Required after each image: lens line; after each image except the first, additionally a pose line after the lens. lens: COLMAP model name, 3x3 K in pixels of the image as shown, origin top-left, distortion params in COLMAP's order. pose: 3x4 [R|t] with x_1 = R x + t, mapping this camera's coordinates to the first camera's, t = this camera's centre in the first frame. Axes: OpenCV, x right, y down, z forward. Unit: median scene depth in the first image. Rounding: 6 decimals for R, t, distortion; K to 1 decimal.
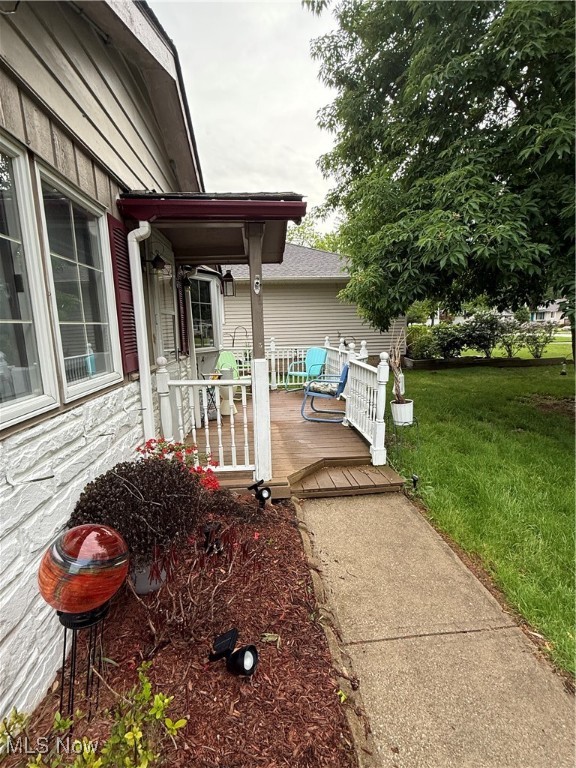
lens RADIAL K [[358.6, 0, 290.0], [0, 358.6, 388.8], [0, 0, 1]] dist [0.000480, -0.000449]
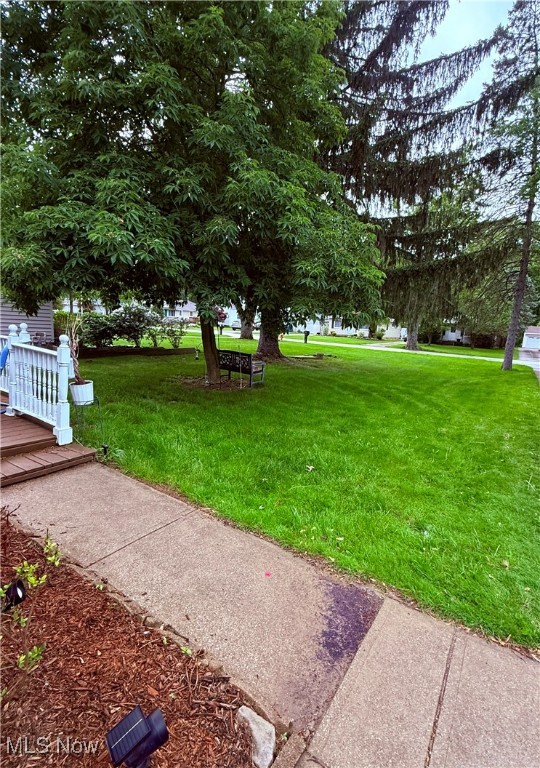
lens RADIAL K [[370.0, 0, 270.9], [0, 370.0, 382.7], [0, 0, 1]] dist [-0.002400, -0.000244]
pose [[0.647855, -0.055192, 0.759761, -0.157879], [0.051204, 0.998271, 0.028856, 0.032956], [-0.760040, 0.020208, 0.649562, -0.138062]]
